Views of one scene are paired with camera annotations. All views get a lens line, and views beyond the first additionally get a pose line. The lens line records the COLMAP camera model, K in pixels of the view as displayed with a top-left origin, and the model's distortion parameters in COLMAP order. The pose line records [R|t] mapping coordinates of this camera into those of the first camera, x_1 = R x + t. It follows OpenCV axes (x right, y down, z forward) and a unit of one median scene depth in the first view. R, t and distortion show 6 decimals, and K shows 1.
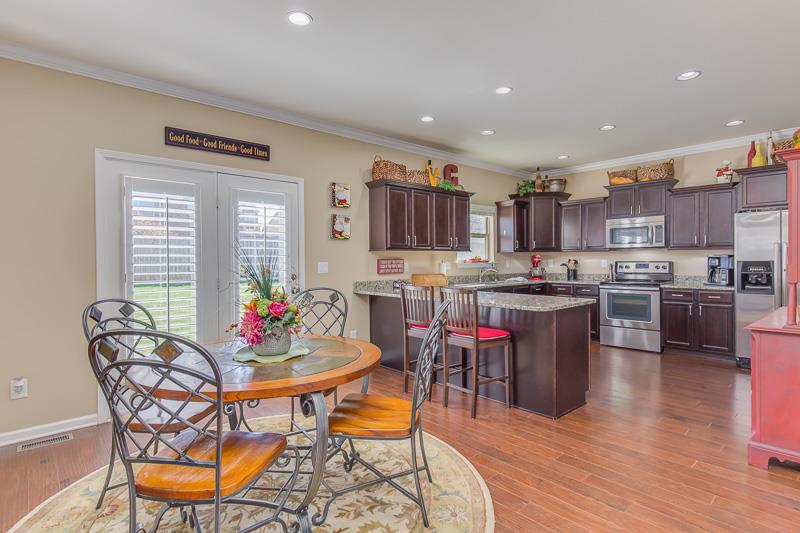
lens RADIAL K [[411.6, 0, 402.0], [0, 411.6, 262.1], [0, 0, 1]] dist [-0.000808, -0.000984]
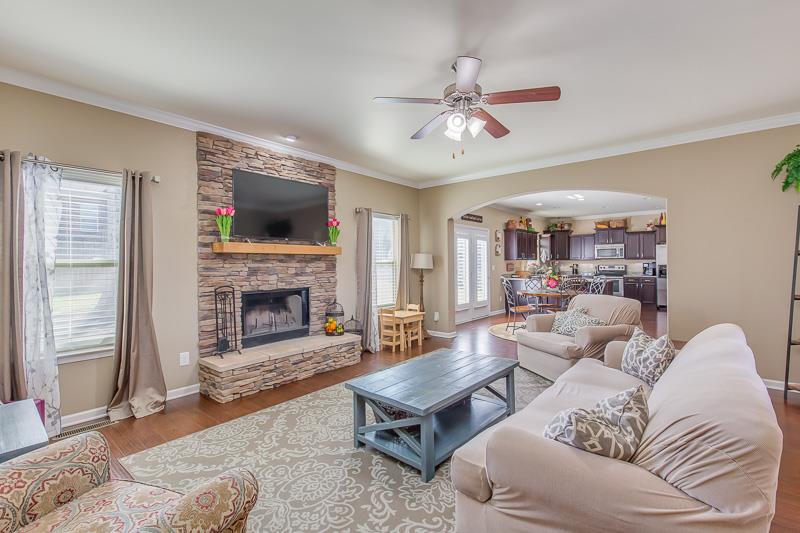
lens RADIAL K [[359.2, 0, 401.8], [0, 359.2, 262.1], [0, 0, 1]] dist [0.010244, -0.000696]
pose [[0.990164, -0.000144, 0.139913, -0.805783], [0.001512, 0.999952, -0.009668, 0.000039], [-0.139905, 0.009785, 0.990117, -0.737494]]
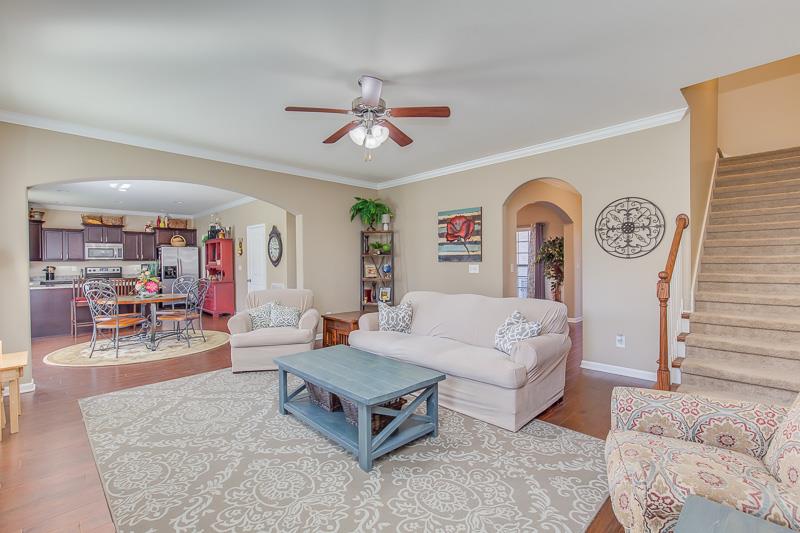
lens RADIAL K [[359.2, 0, 401.8], [0, 359.2, 262.1], [0, 0, 1]] dist [0.010244, -0.000696]
pose [[-0.046976, 0.006427, 0.998875, -1.204511], [0.014628, 0.999876, -0.005745, 0.006058], [-0.998789, 0.014342, -0.047065, -0.283014]]
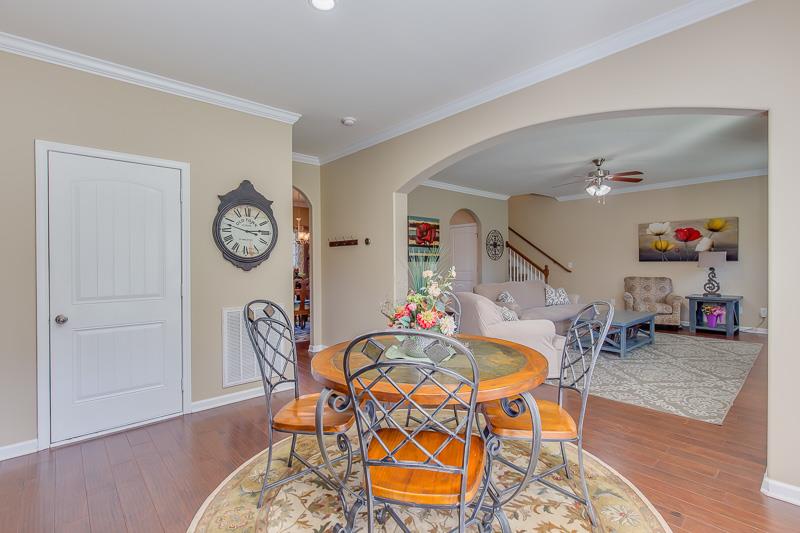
lens RADIAL K [[367.7, 0, 403.1], [0, 367.7, 263.0], [0, 0, 1]] dist [-0.002197, -0.001343]
pose [[-0.999859, 0.014876, 0.007735, -0.096564], [0.014957, 0.999833, 0.010528, -0.008056], [-0.007577, 0.010642, -0.999915, 0.780648]]
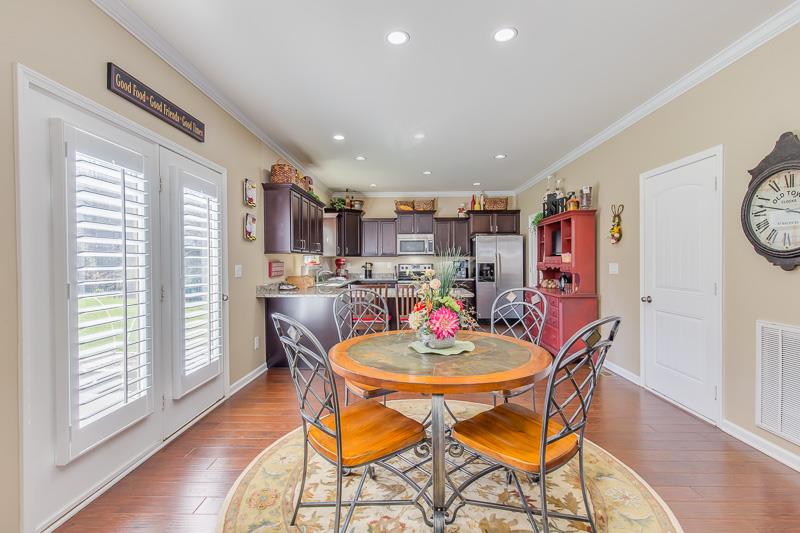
lens RADIAL K [[359.2, 0, 401.8], [0, 359.2, 262.1], [0, 0, 1]] dist [0.010244, -0.000696]
pose [[0.684351, 0.001574, 0.729151, -0.434721], [0.004168, 0.999973, -0.006070, -0.000225], [-0.729141, 0.007193, 0.684325, 0.163405]]
